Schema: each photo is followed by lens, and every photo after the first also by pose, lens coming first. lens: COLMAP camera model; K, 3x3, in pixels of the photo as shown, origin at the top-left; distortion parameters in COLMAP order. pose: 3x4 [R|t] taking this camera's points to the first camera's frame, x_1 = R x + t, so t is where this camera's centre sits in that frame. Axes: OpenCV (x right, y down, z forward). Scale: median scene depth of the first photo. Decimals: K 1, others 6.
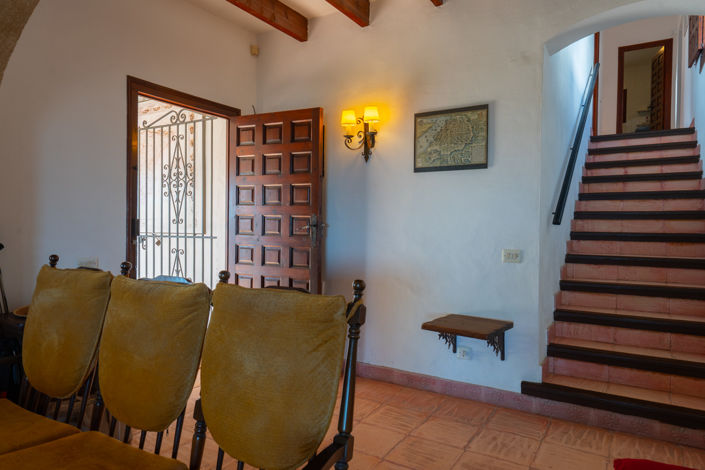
lens RADIAL K [[481.7, 0, 352.5], [0, 481.7, 235.0], [0, 0, 1]] dist [0.000142, -0.000076]
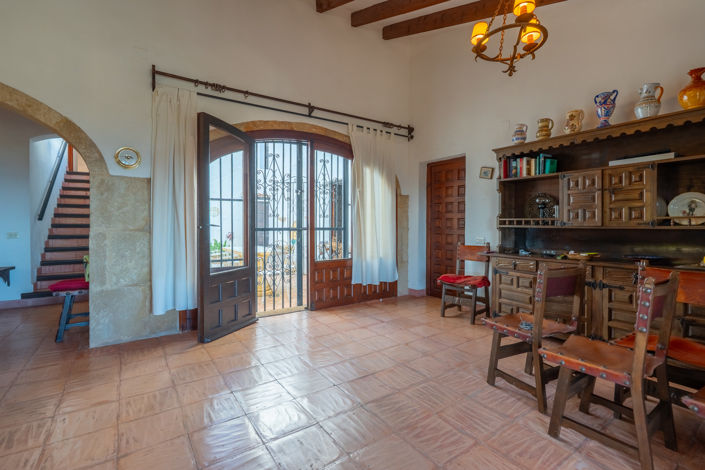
lens RADIAL K [[330.3, 0, 355.1], [0, 330.3, 228.0], [0, 0, 1]] dist [0.000882, 0.000493]
pose [[0.414431, -0.021447, 0.909828, -0.302768], [0.016039, 0.999739, 0.016261, 0.009811], [-0.909939, 0.007854, 0.414667, -0.796550]]
